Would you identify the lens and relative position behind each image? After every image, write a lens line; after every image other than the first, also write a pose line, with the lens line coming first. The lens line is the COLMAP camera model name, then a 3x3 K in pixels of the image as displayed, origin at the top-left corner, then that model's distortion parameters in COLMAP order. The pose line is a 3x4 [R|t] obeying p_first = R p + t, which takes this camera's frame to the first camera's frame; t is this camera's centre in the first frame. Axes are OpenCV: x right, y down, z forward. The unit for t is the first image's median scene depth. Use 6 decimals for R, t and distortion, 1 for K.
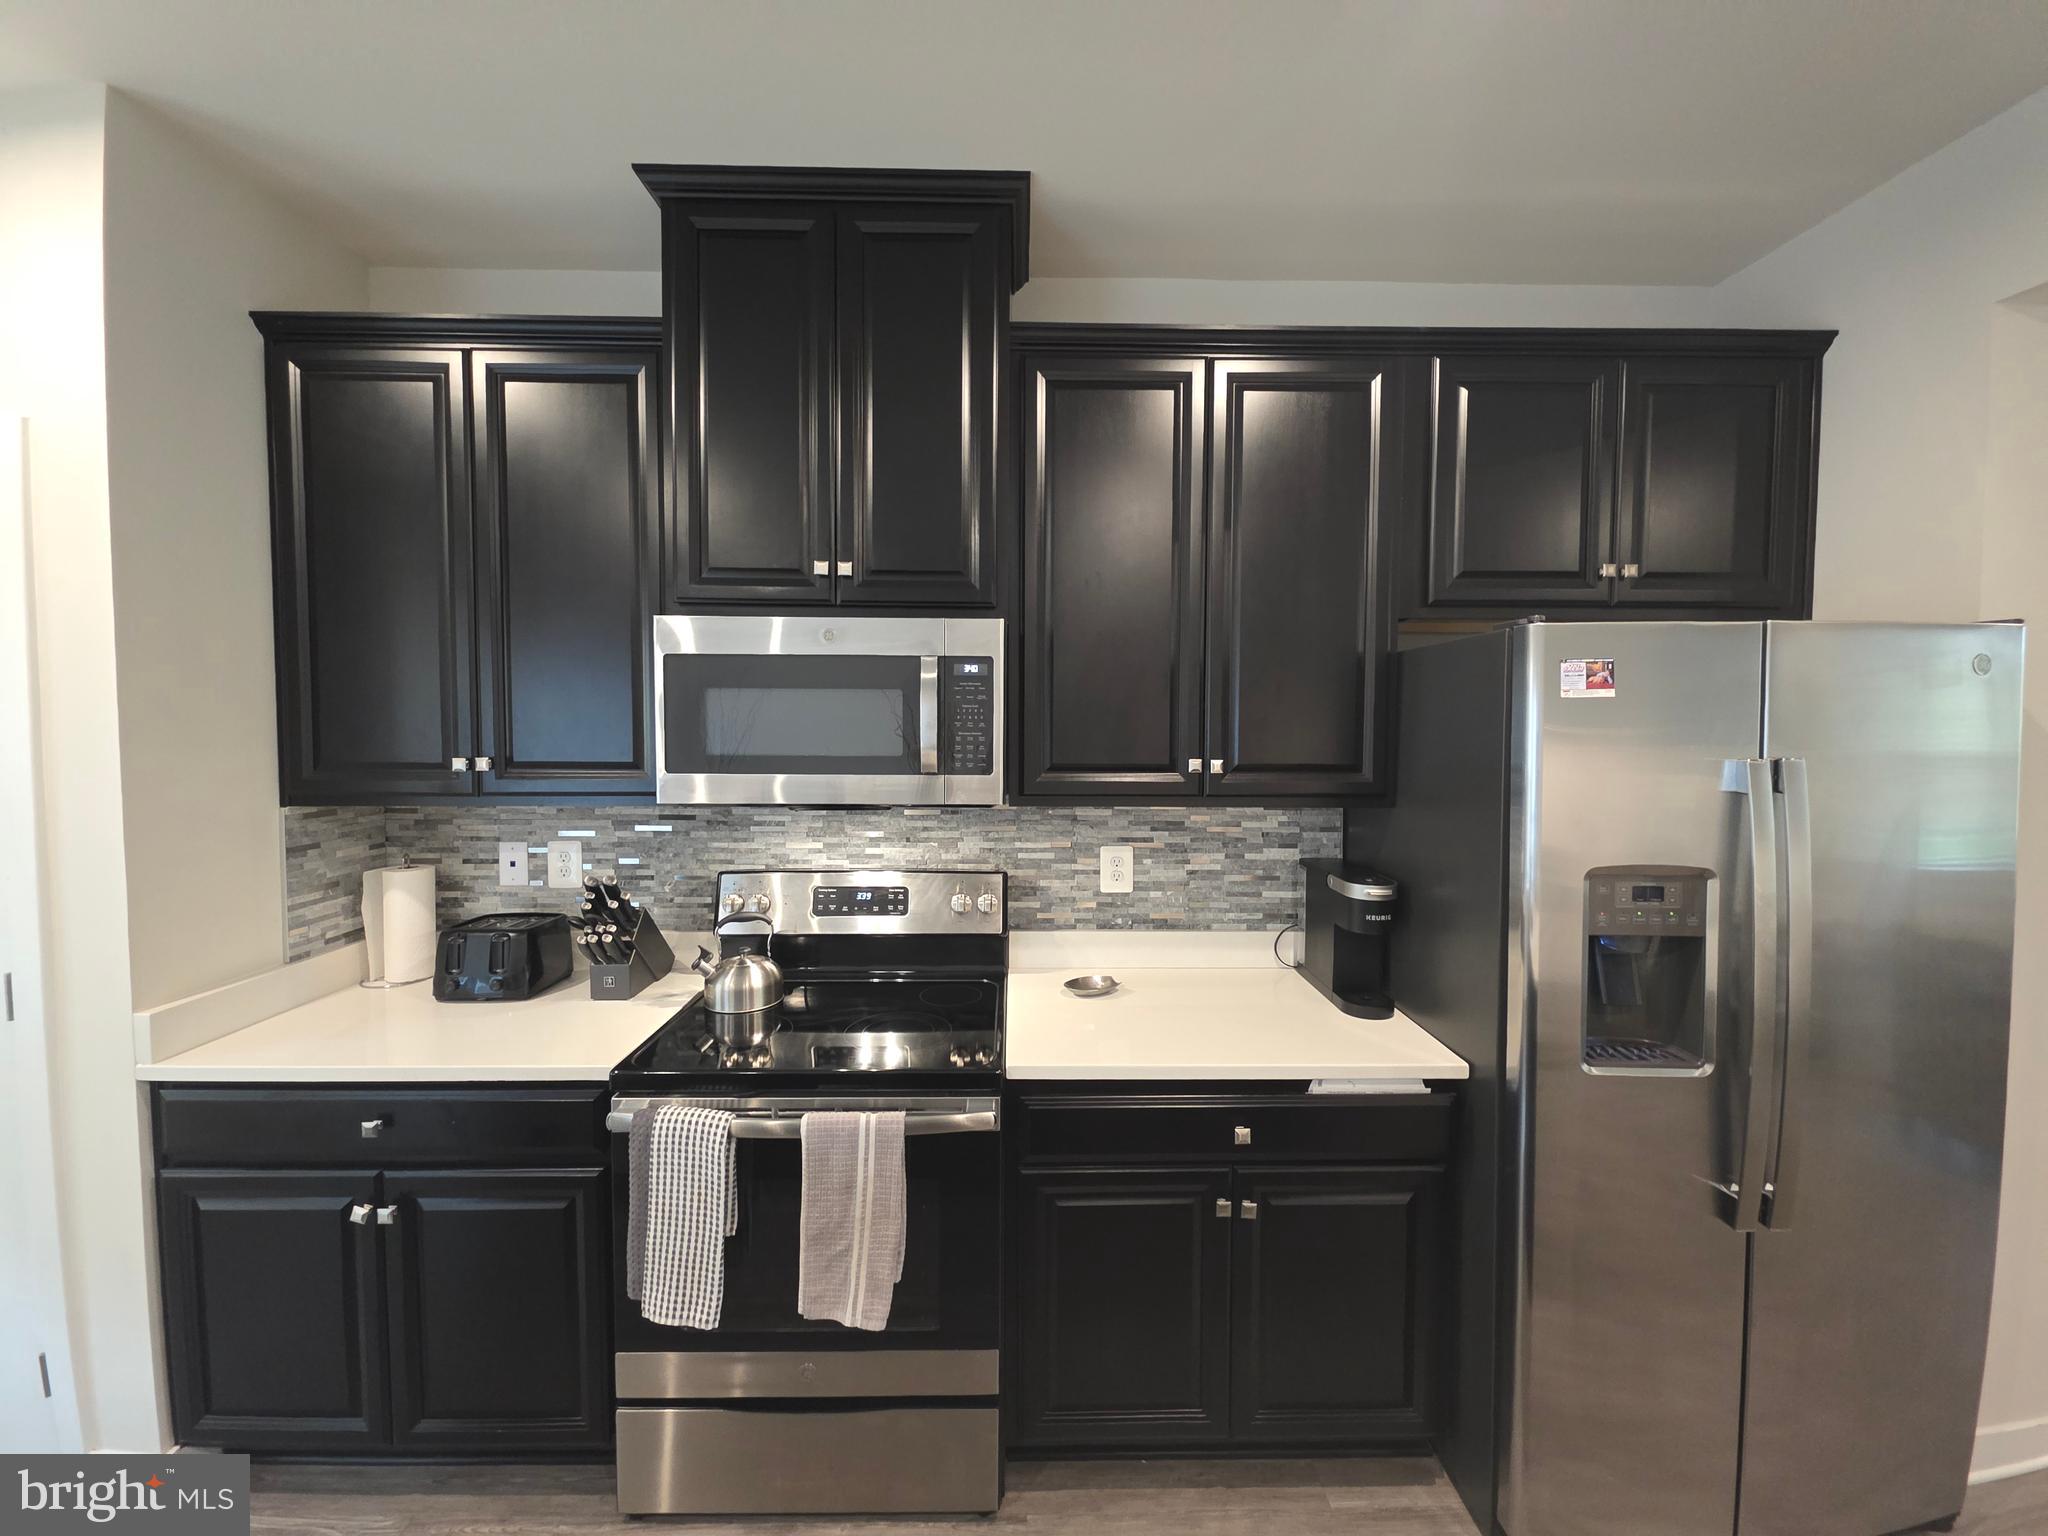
lens RADIAL K [[807.4, 0, 1022.4], [0, 807.4, 759.1], [0, 0, 1]] dist [0.012921, -0.009430]
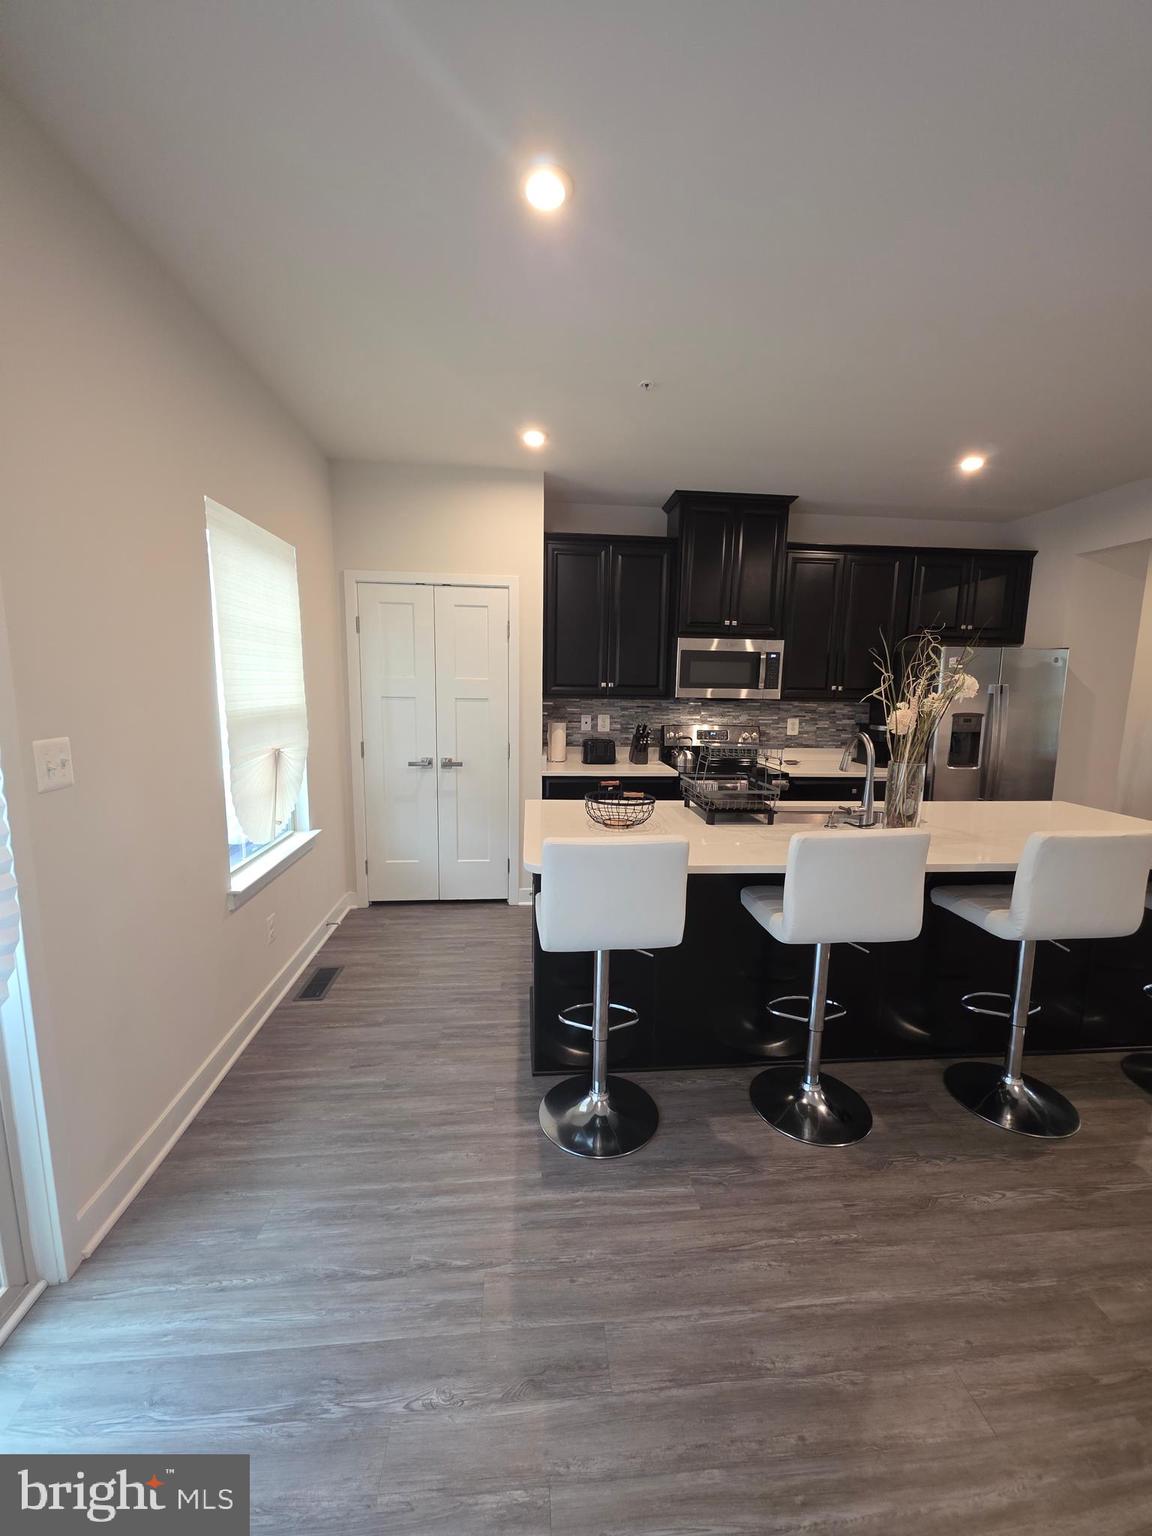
lens RADIAL K [[605.6, 0, 583.0], [0, 605.6, 772.4], [0, 0, 1]] dist [0.012921, -0.009430]
pose [[0.996265, -0.000144, 0.086345, -0.872067], [-0.008519, 0.994956, 0.099953, 0.096708], [-0.085924, -0.100315, 0.991239, -1.163186]]
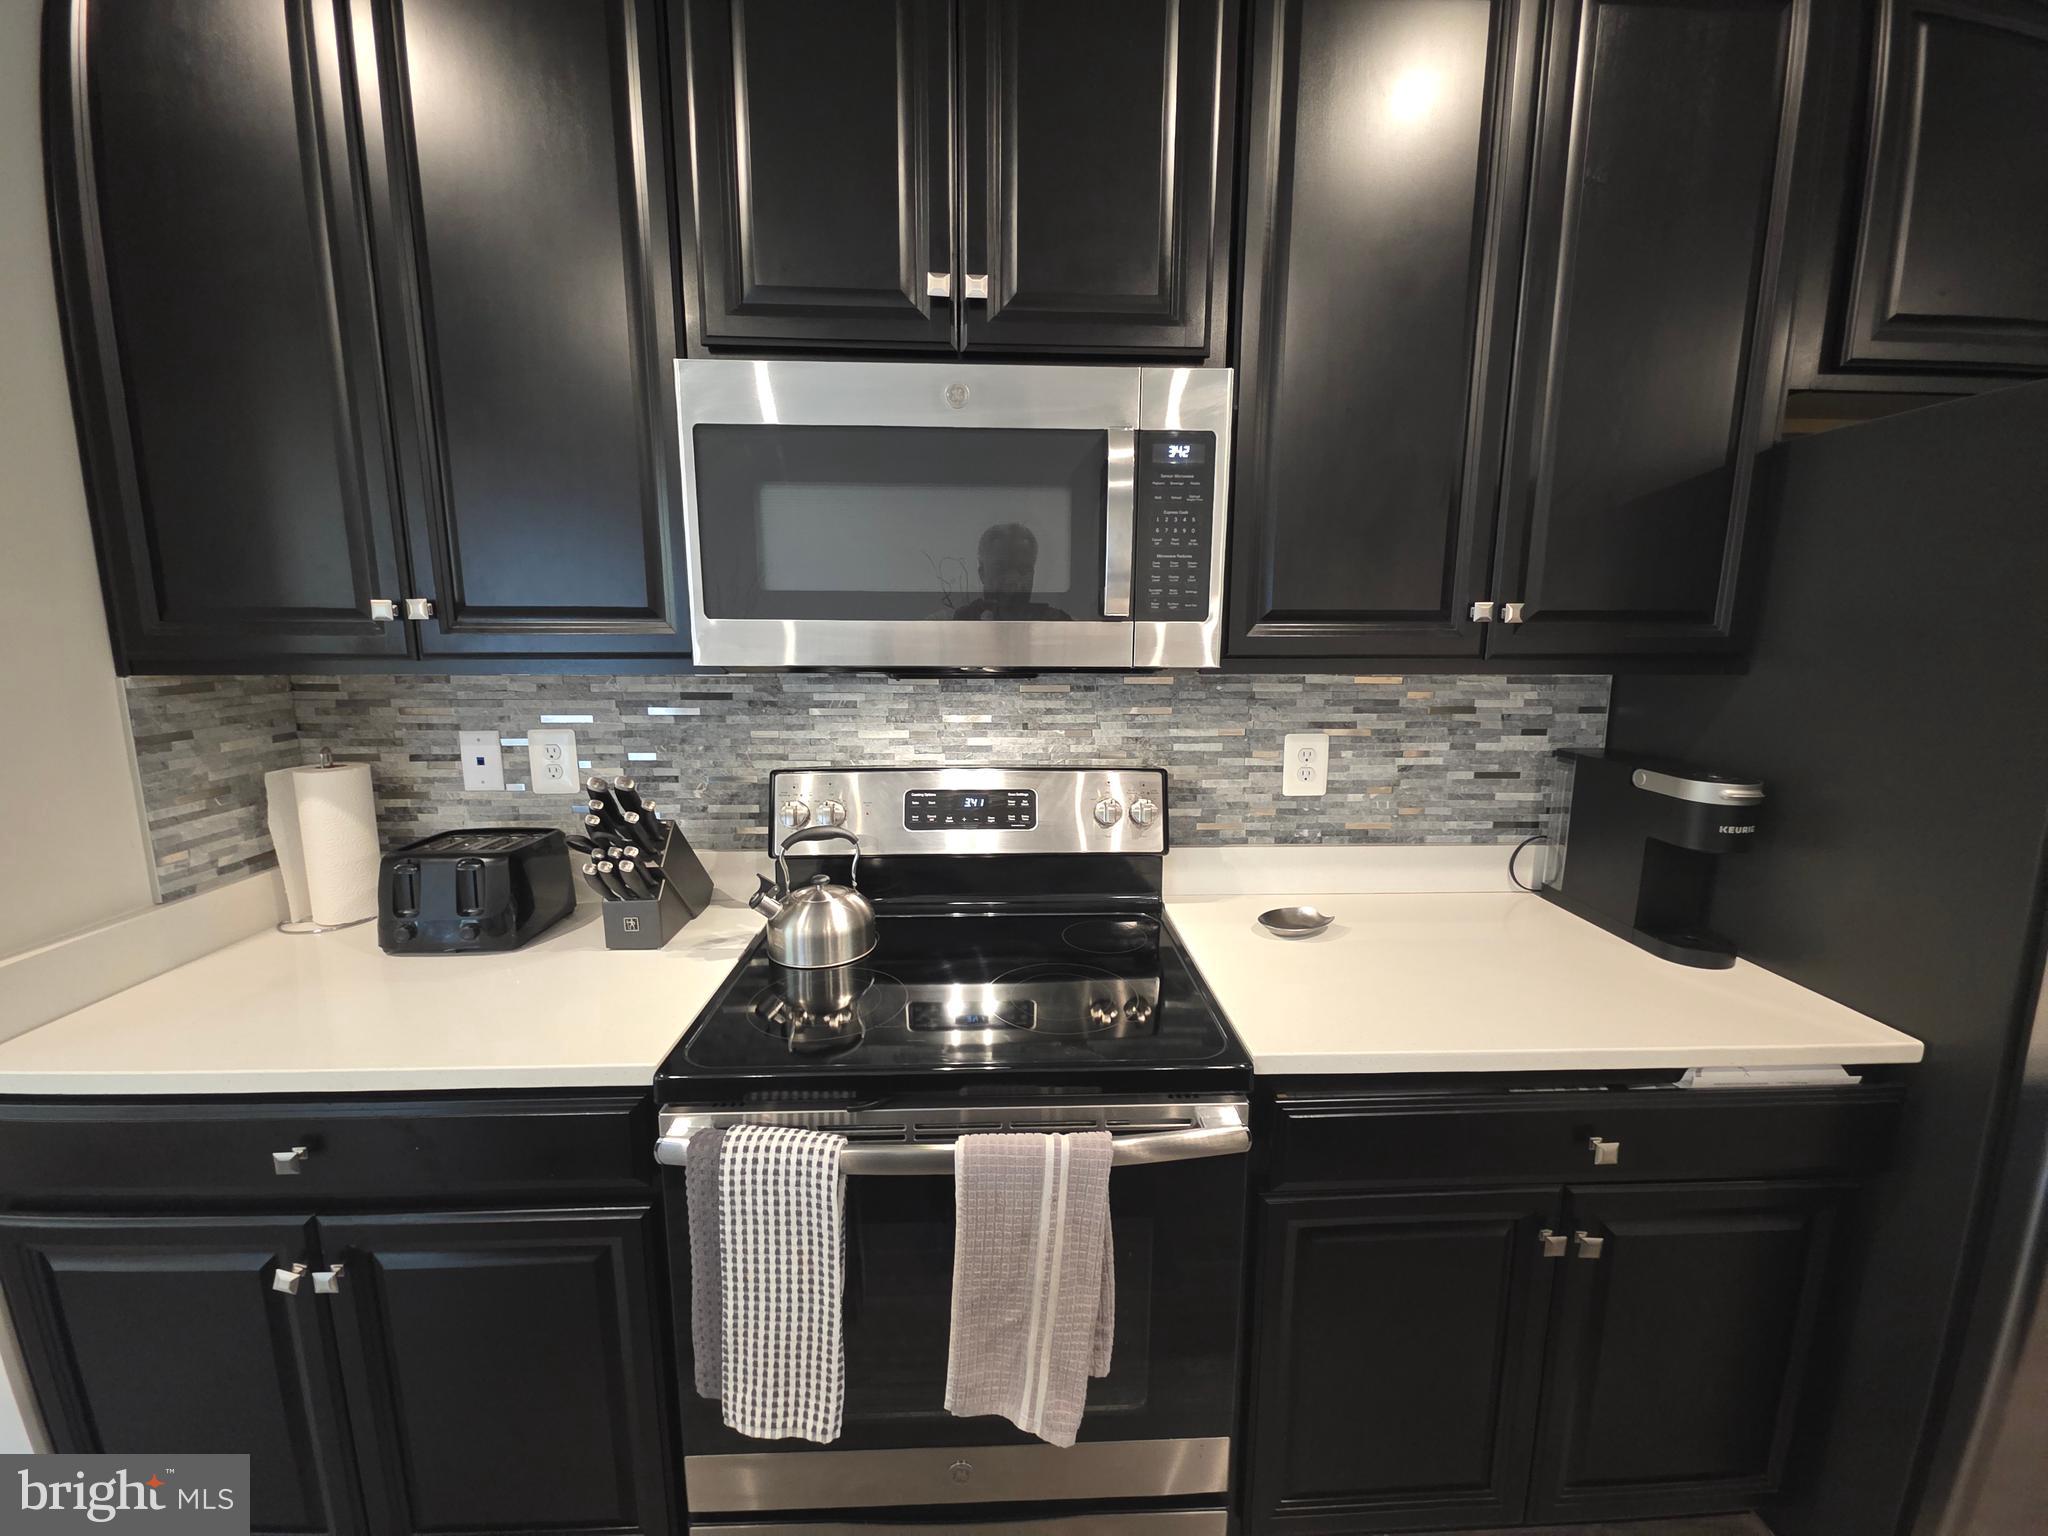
lens RADIAL K [[807.4, 0, 1022.4], [0, 807.4, 759.1], [0, 0, 1]] dist [0.012921, -0.009430]
pose [[0.999739, -0.004946, 0.022316, -0.172703], [0.002175, 0.992463, 0.122525, 0.042725], [-0.022754, -0.122444, 0.992214, 0.289990]]
